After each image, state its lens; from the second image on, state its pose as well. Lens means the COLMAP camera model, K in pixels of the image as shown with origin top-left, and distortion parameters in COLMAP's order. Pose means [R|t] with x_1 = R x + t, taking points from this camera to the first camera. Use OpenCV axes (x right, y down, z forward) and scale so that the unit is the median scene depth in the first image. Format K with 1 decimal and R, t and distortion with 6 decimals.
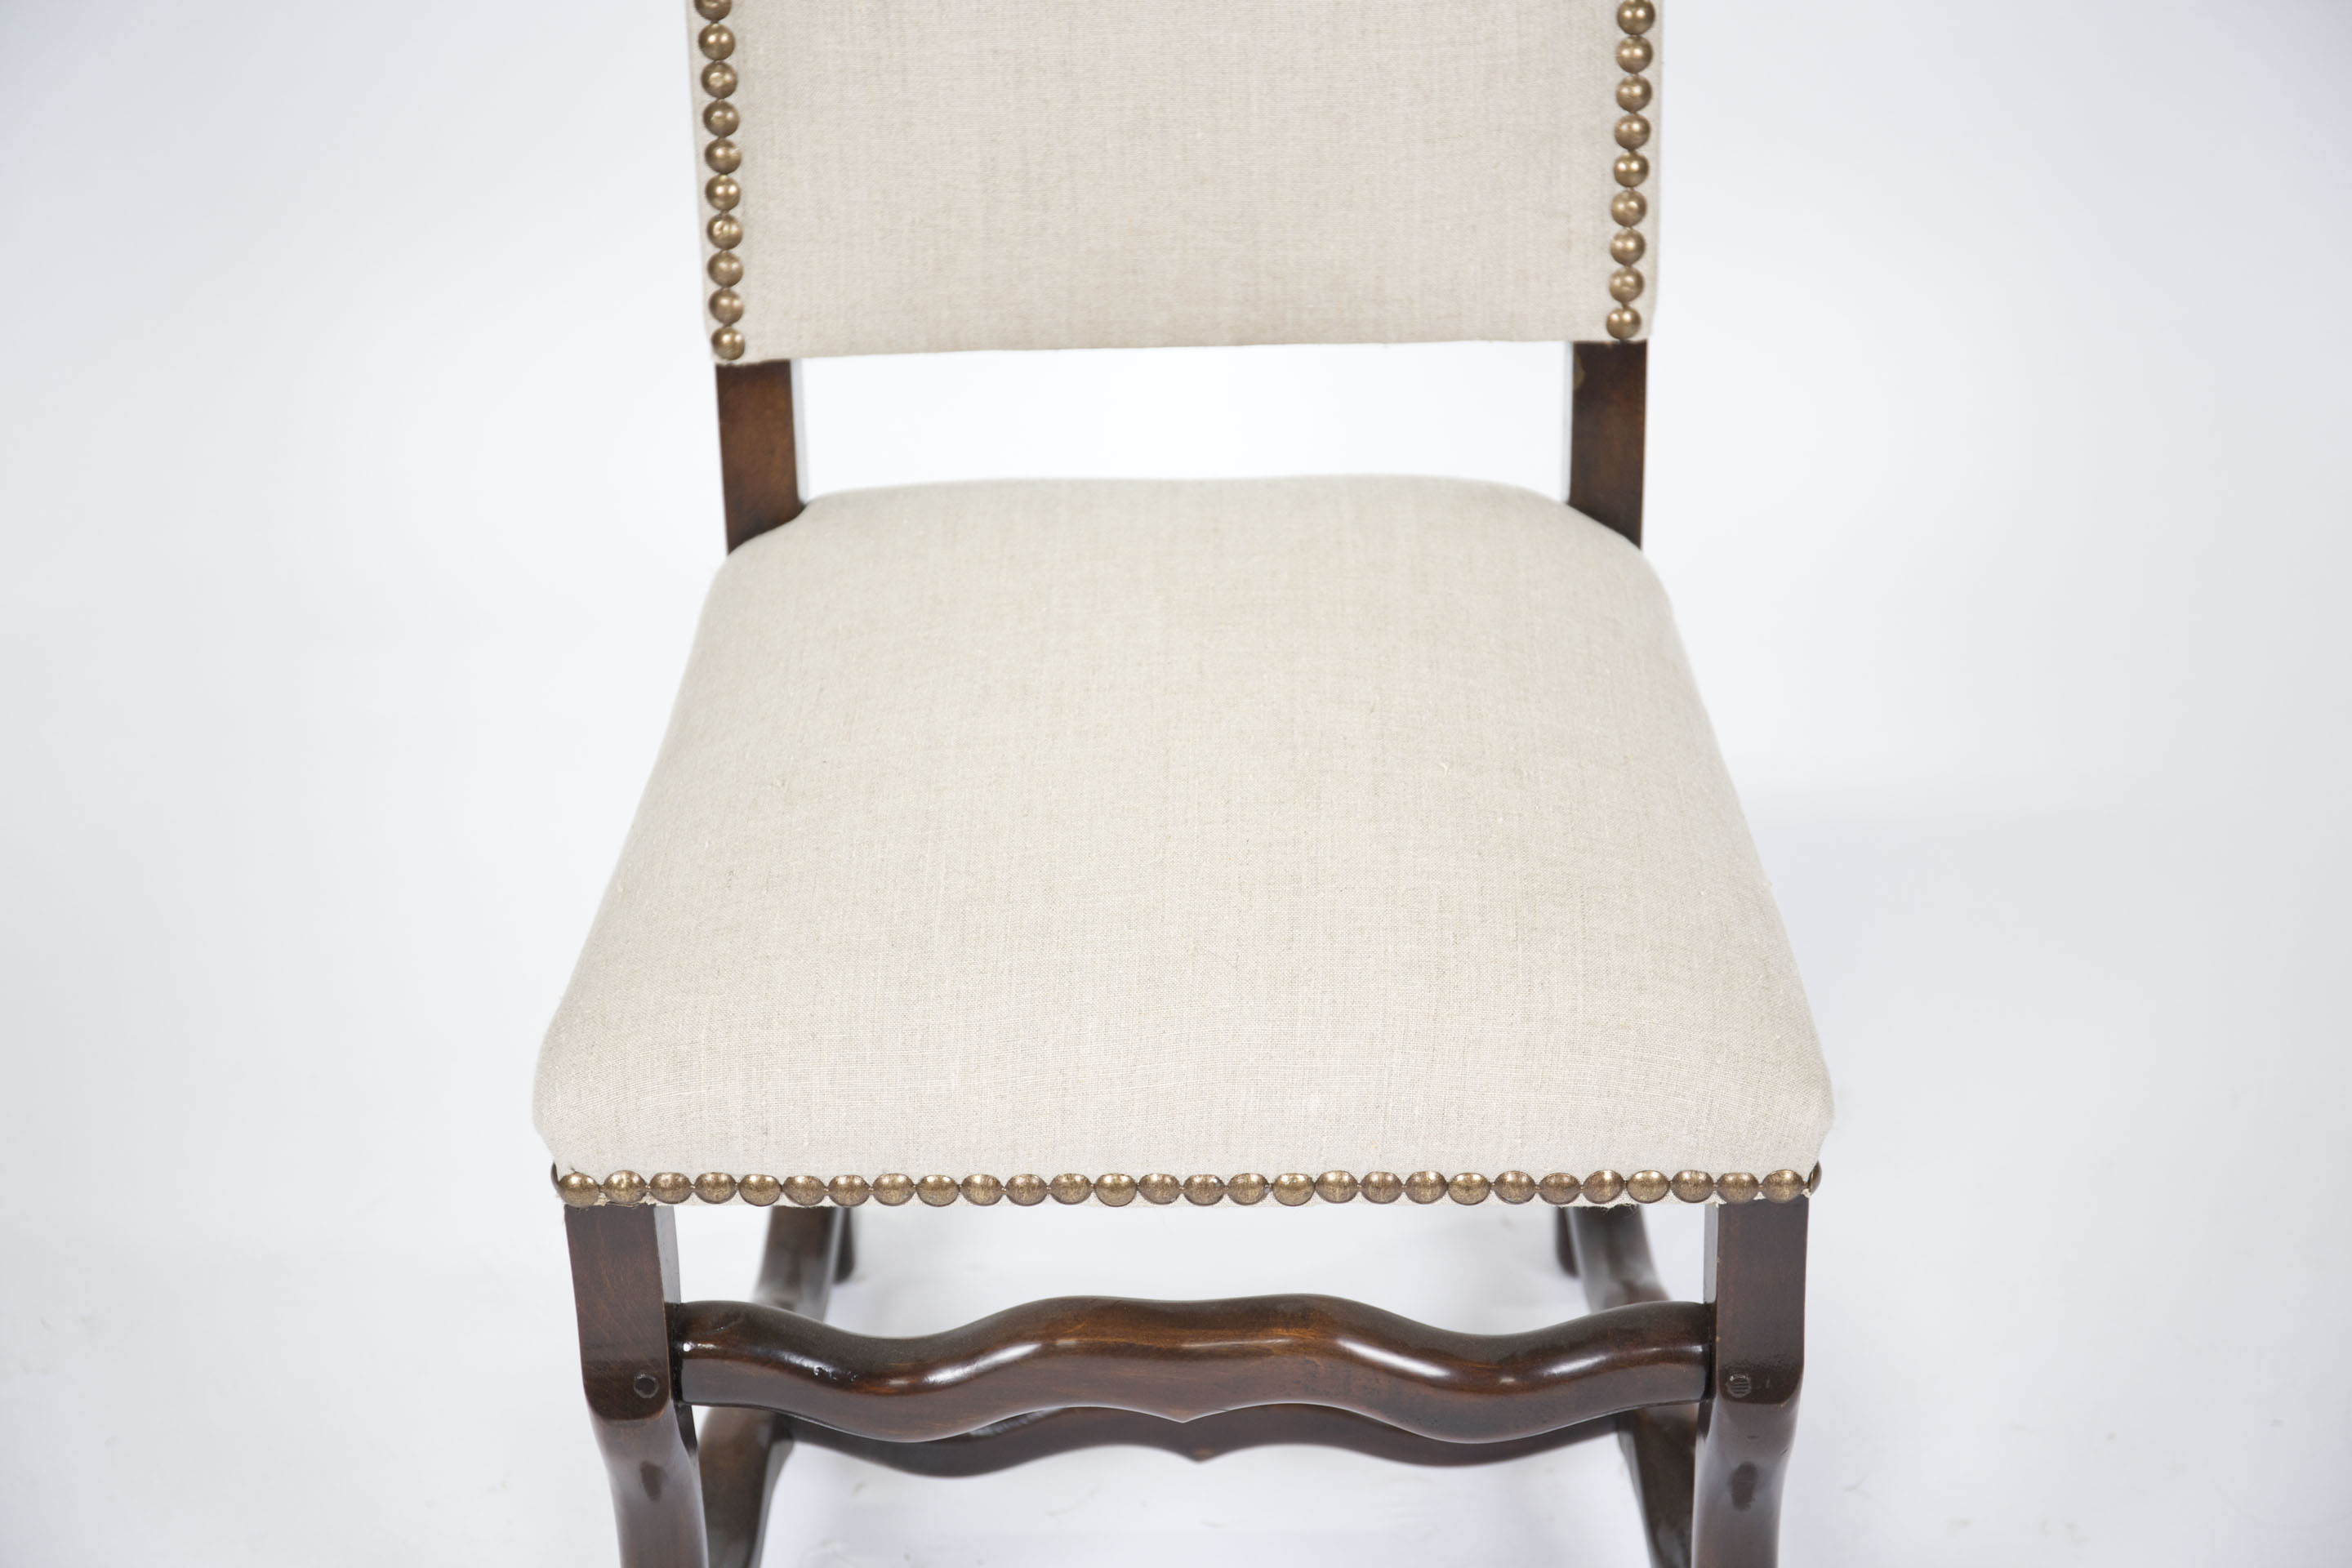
lens RADIAL K [[4234.2, 0, 1190.5], [0, 4234.2, 765.9], [0, 0, 1]] dist [0.086472, 0.000000]
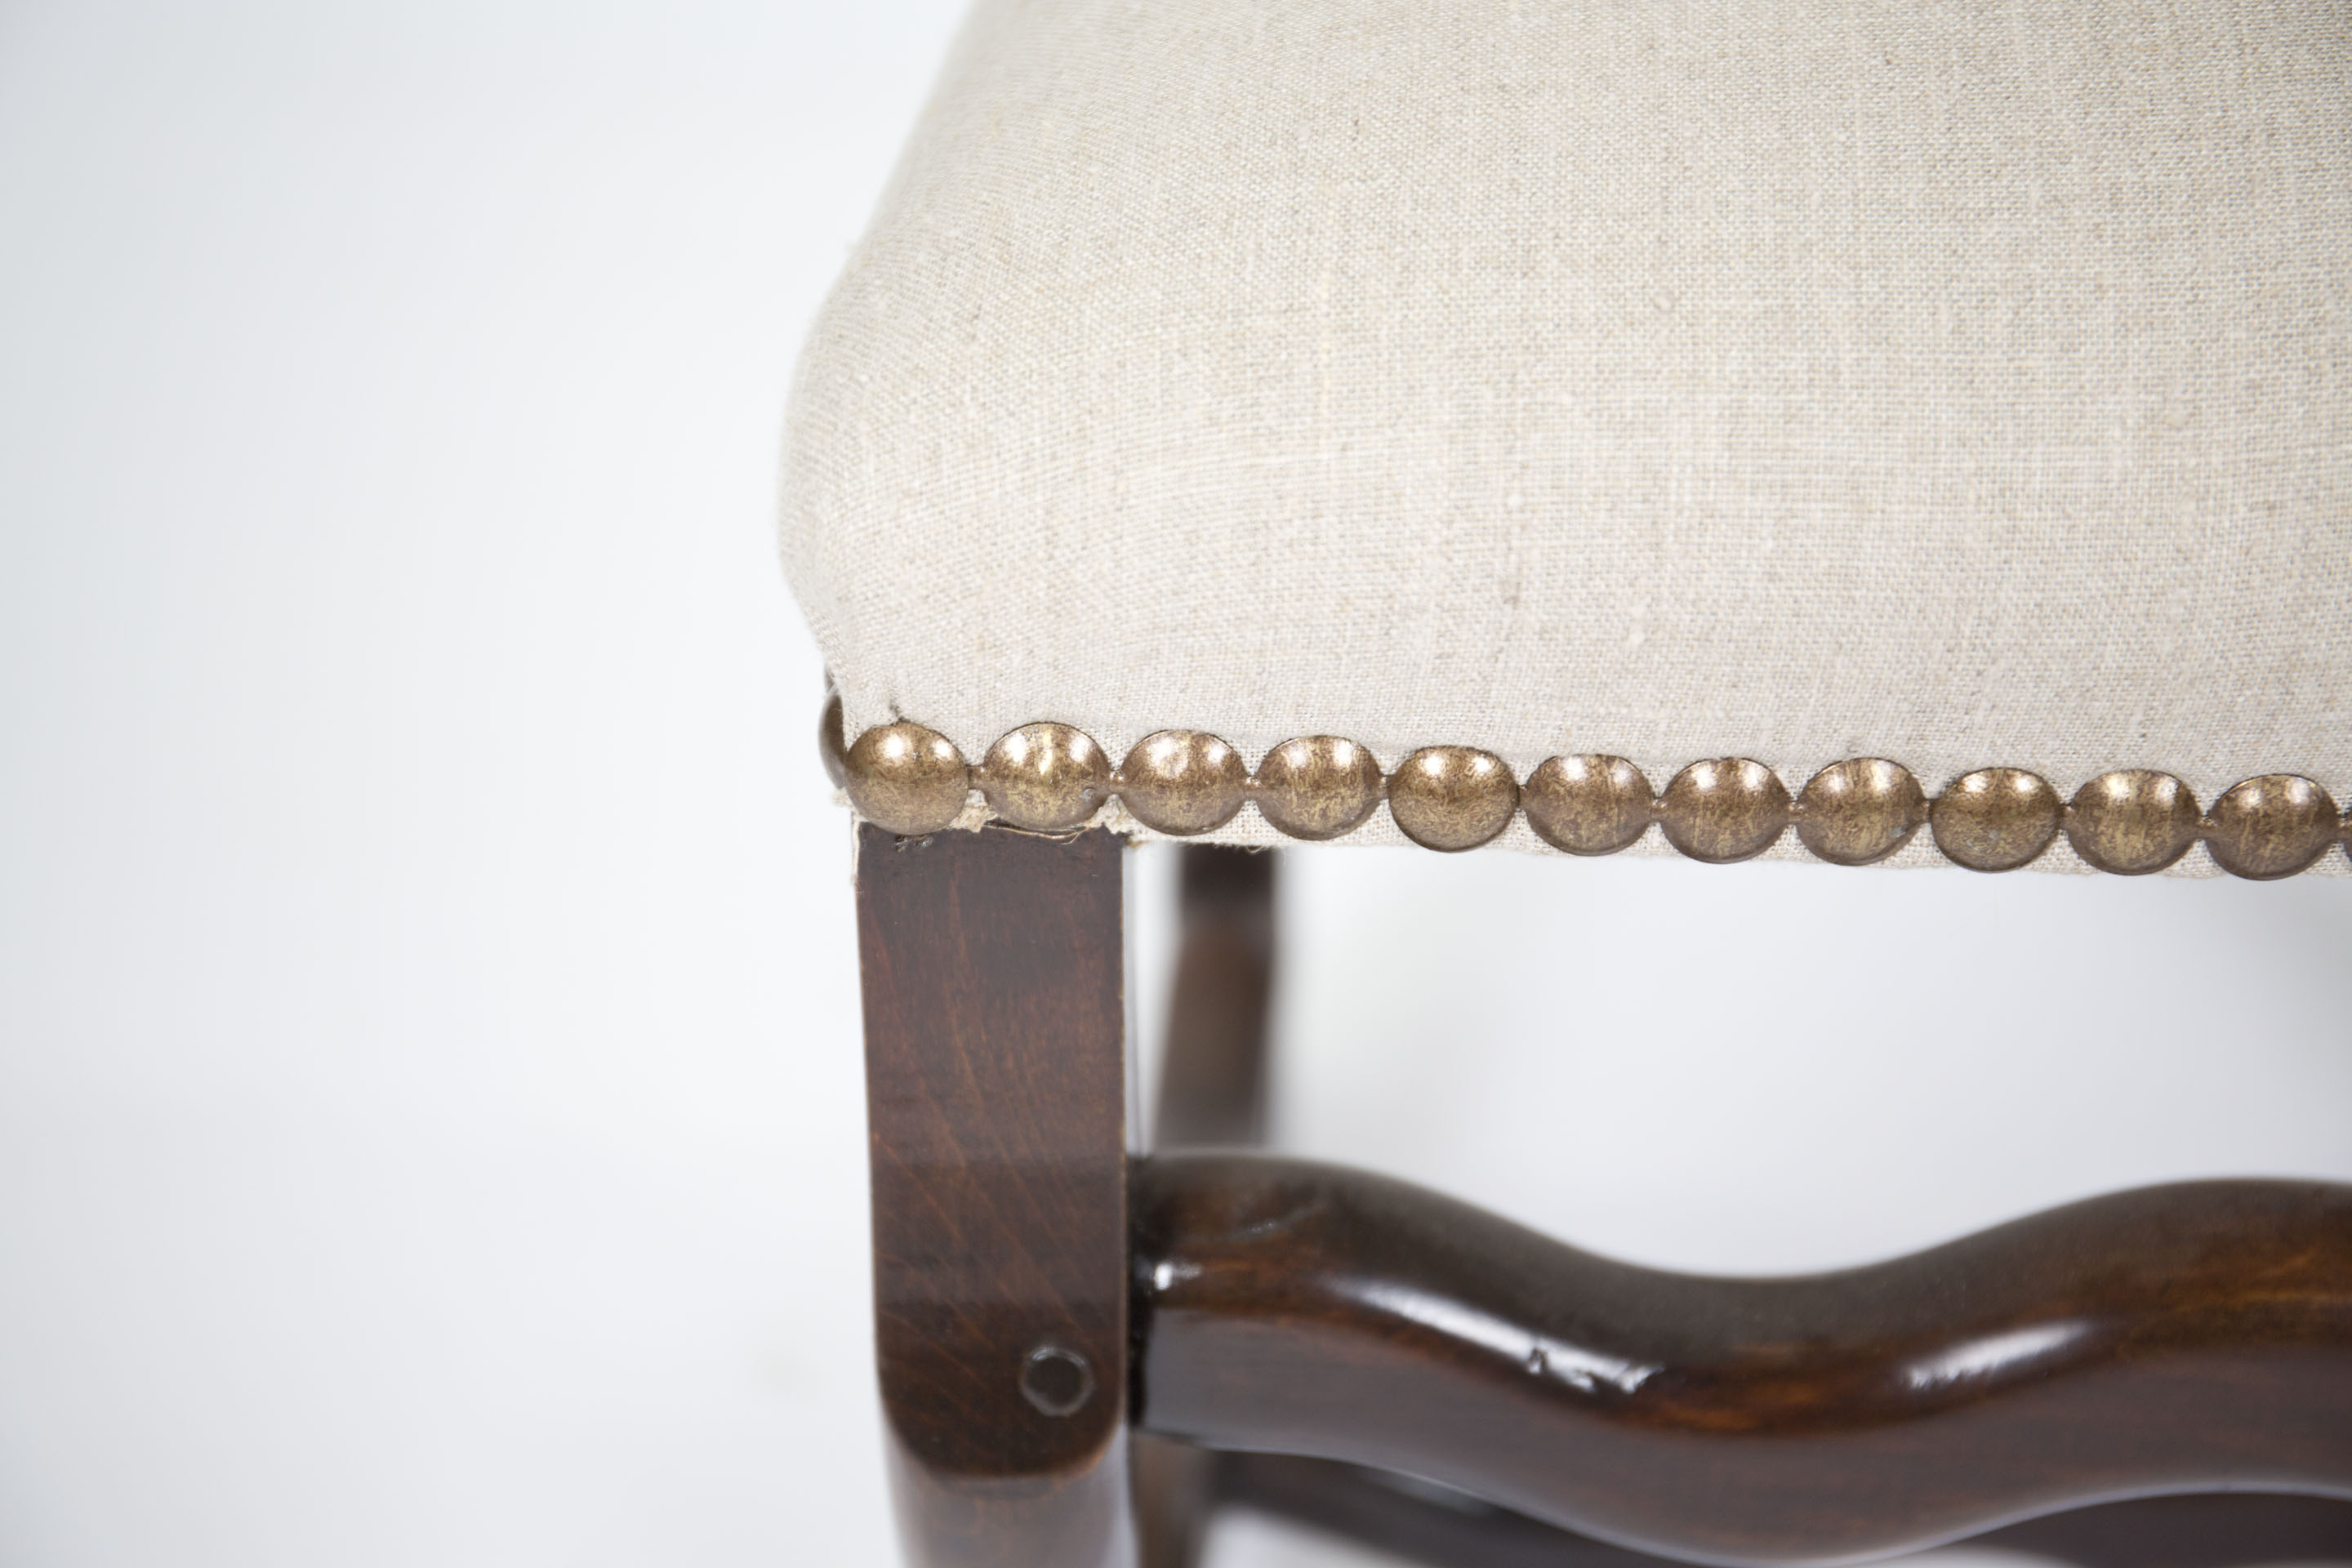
lens RADIAL K [[4189.8, 0, 1173.1], [0, 4189.8, 735.6], [0, 0, 1]] dist [0.053829, 0.000000]
pose [[0.999375, 0.033667, -0.010782, -0.116723], [-0.033825, 0.999318, -0.014809, 0.097945], [0.010276, 0.015164, 0.999832, 0.656293]]
